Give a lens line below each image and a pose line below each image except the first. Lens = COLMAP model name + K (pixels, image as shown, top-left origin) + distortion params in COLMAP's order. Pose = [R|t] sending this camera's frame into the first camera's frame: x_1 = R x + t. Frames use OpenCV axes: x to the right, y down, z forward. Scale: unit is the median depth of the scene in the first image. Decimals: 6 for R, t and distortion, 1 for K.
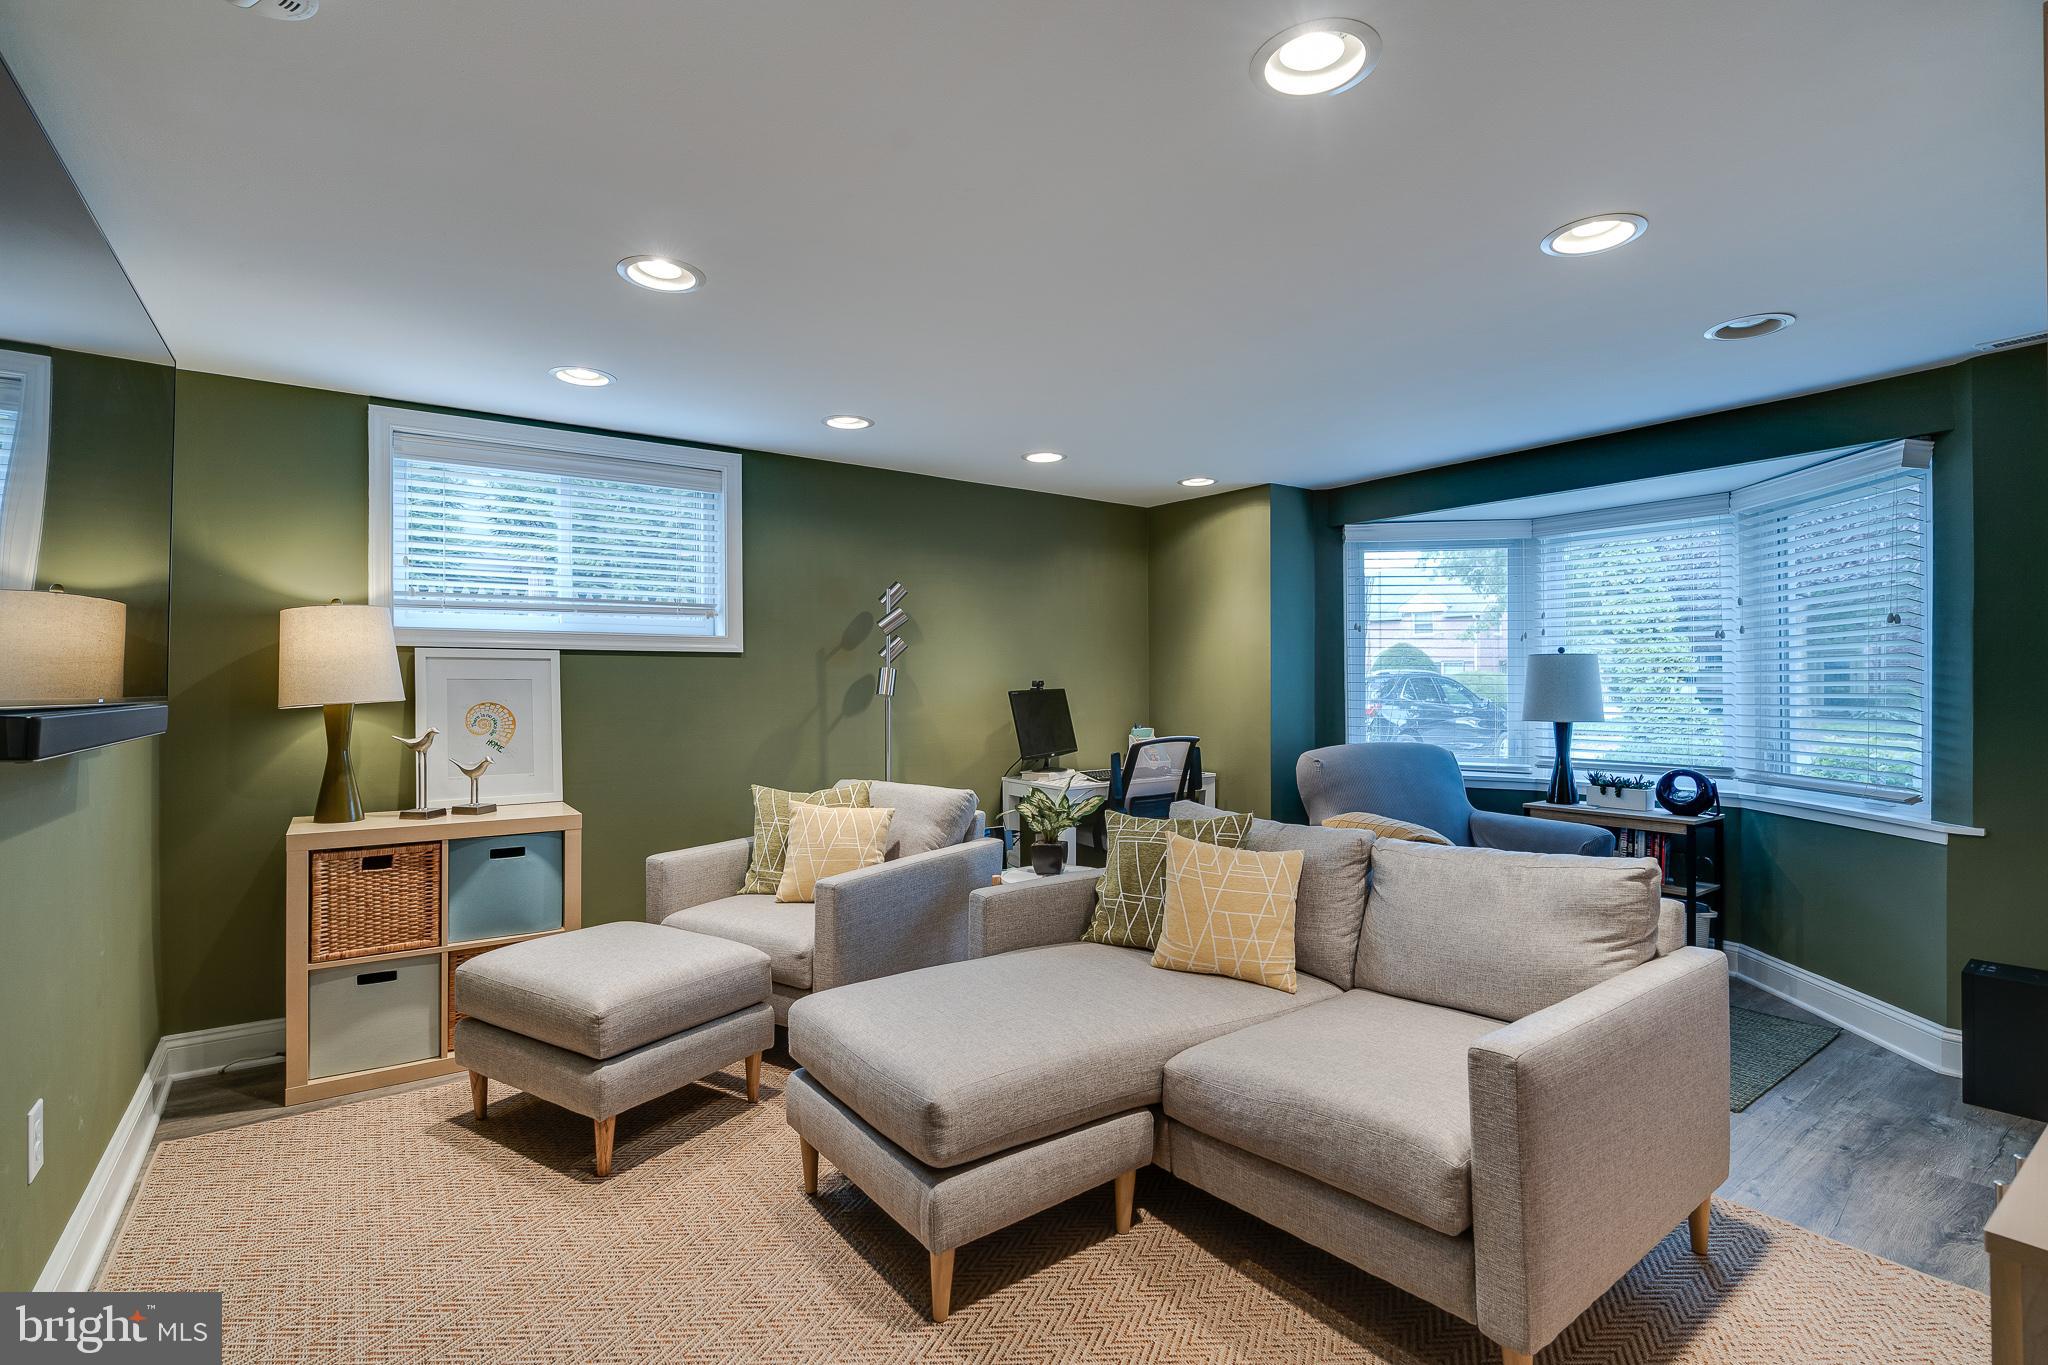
lens RADIAL K [[924.3, 0, 1029.9], [0, 924.3, 683.7], [0, 0, 1]] dist [-0.007404, 0.003075]
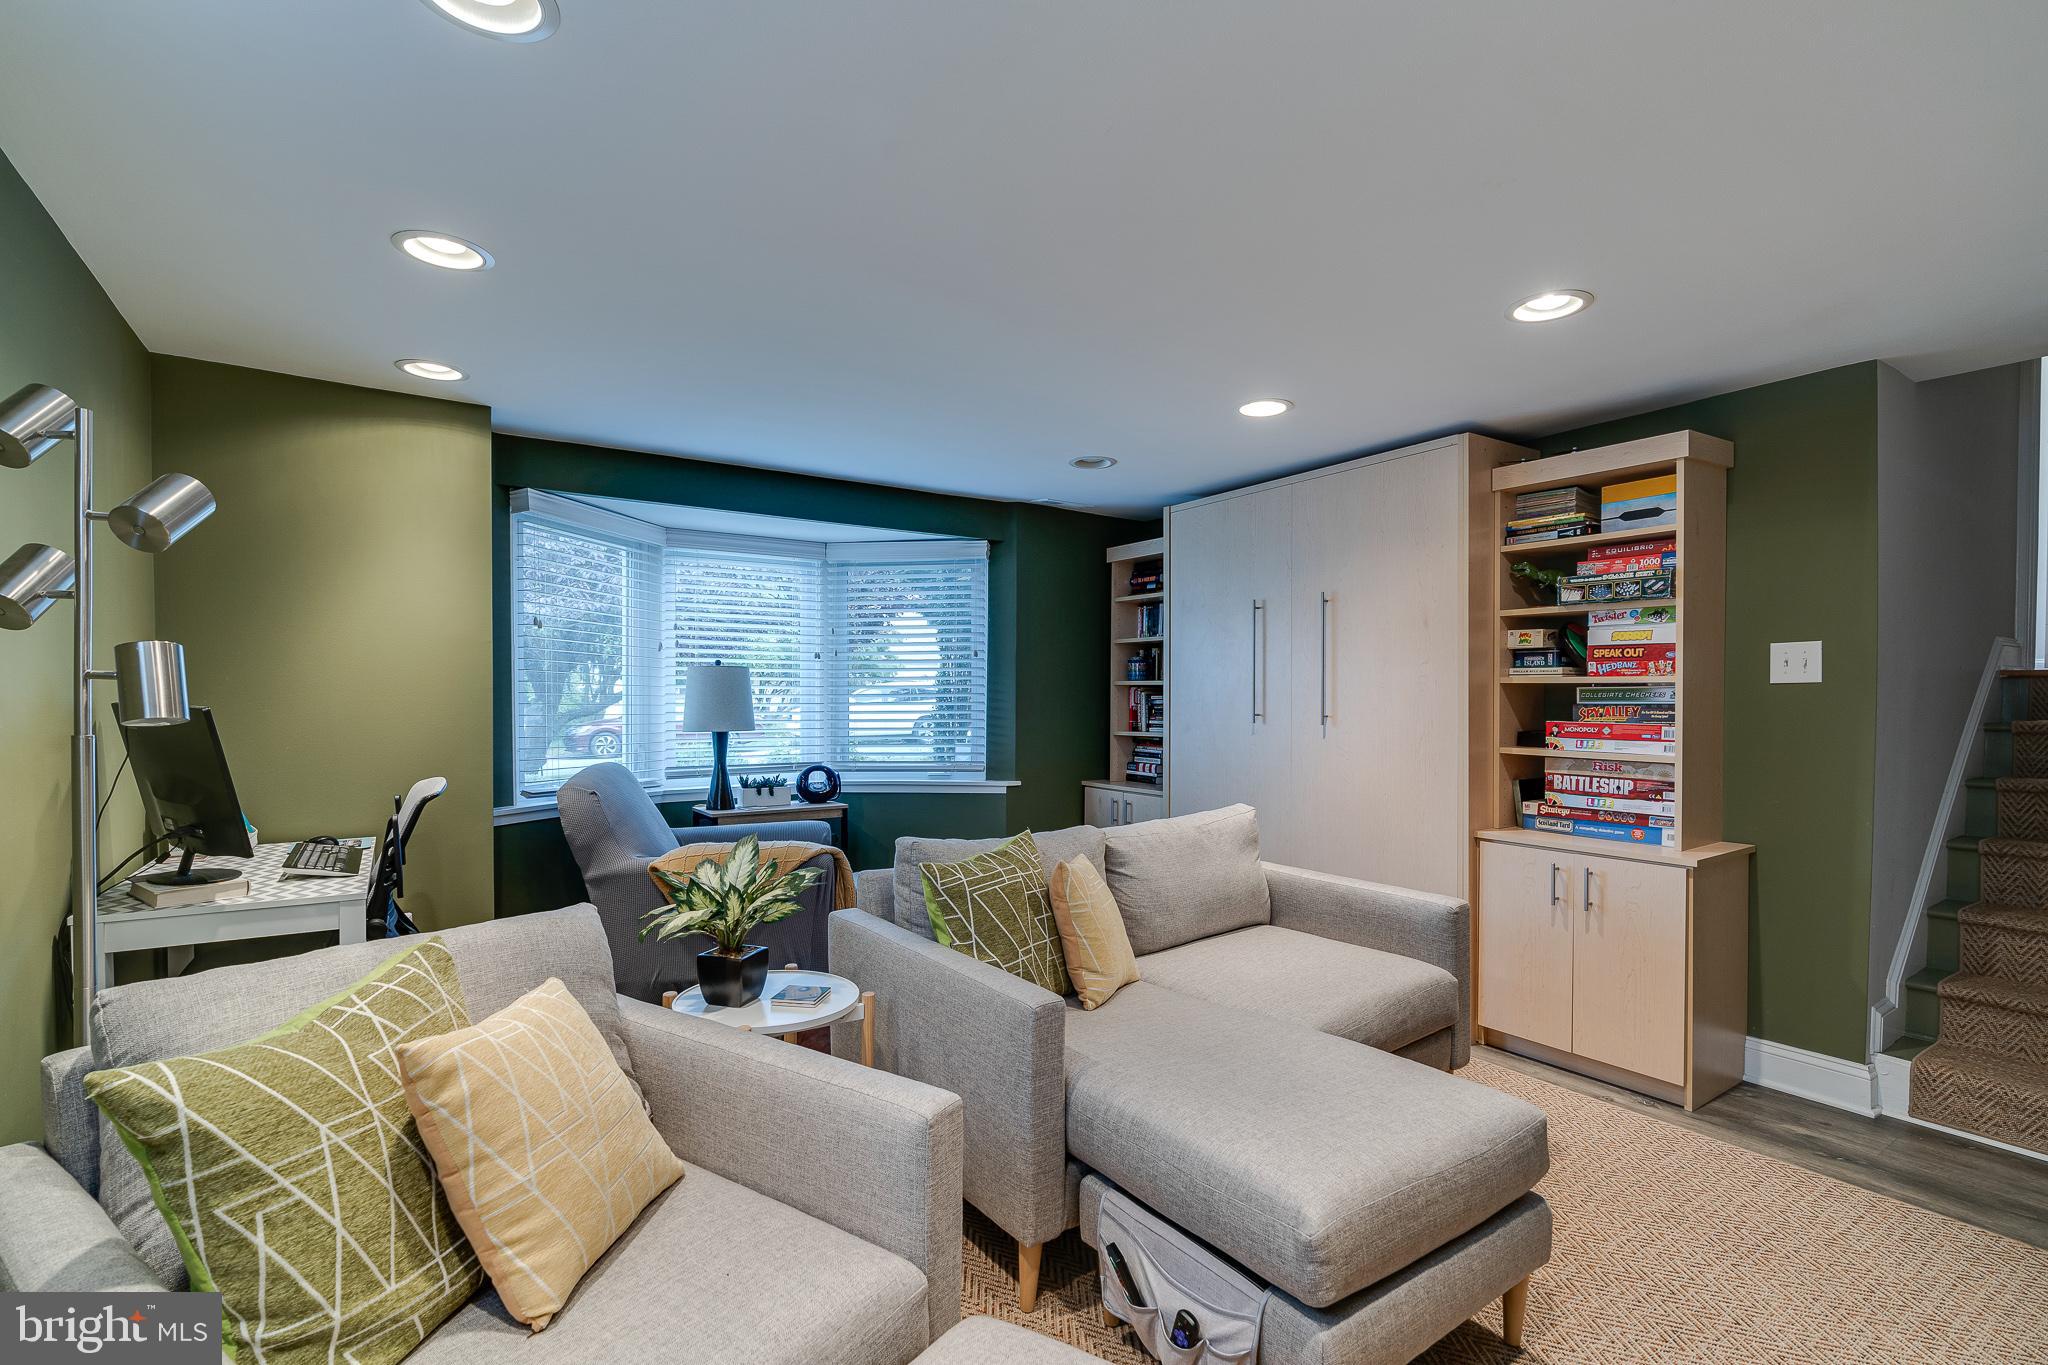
lens RADIAL K [[924.3, 0, 1029.2], [0, 924.3, 694.7], [0, 0, 1]] dist [-0.007404, 0.003075]
pose [[0.051036, 0.005284, 0.998683, -0.467498], [-0.004392, 0.999978, -0.005066, 0.004424], [-0.998687, -0.004128, 0.051058, 0.624645]]
